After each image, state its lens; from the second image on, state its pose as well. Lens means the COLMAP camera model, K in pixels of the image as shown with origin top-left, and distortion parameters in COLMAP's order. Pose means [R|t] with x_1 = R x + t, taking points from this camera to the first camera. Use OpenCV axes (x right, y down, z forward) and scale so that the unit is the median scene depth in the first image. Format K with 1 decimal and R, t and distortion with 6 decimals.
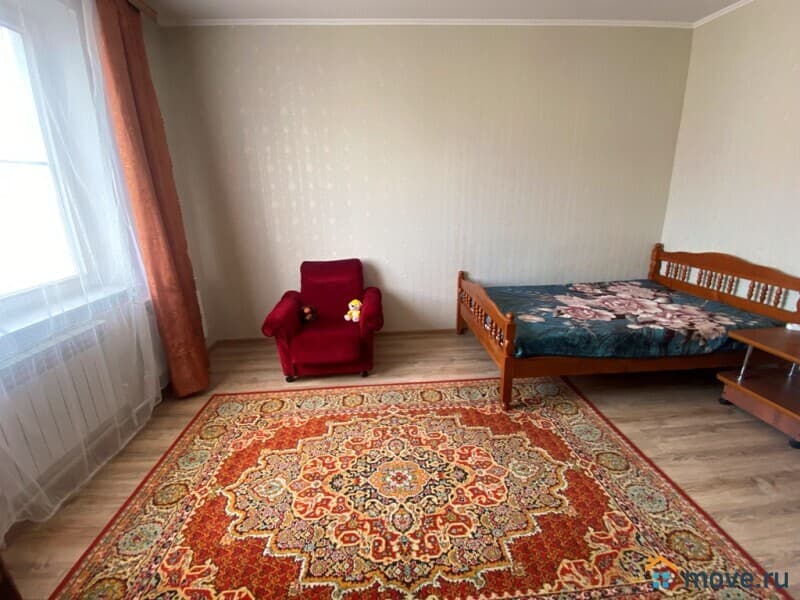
lens RADIAL K [[351.8, 0, 400.1], [0, 351.8, 296.1], [0, 0, 1]] dist [0.046574, -0.034568]
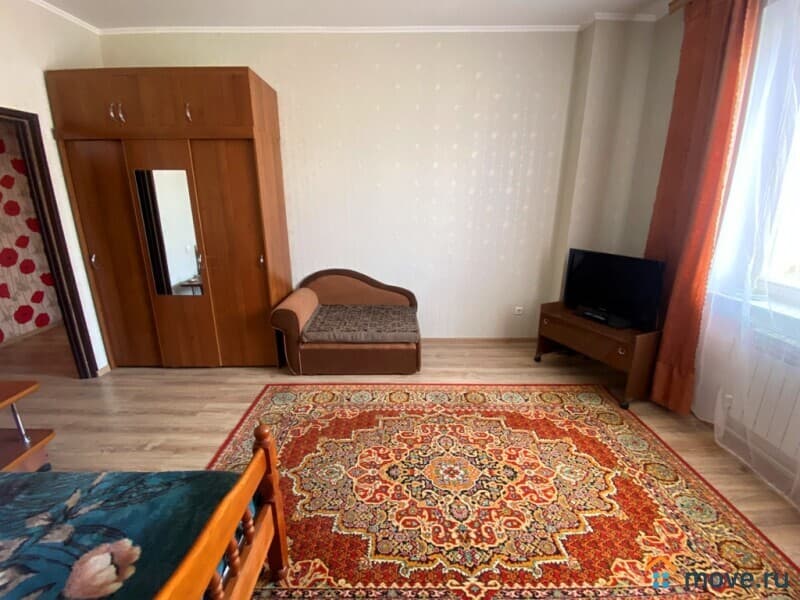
lens RADIAL K [[351.8, 0, 400.1], [0, 351.8, 296.1], [0, 0, 1]] dist [0.046574, -0.034568]
pose [[-0.997456, 0.006301, 0.071006, 0.067933], [0.041779, 0.858756, 0.510678, -0.456204], [-0.057759, 0.512345, -0.856835, 1.555185]]
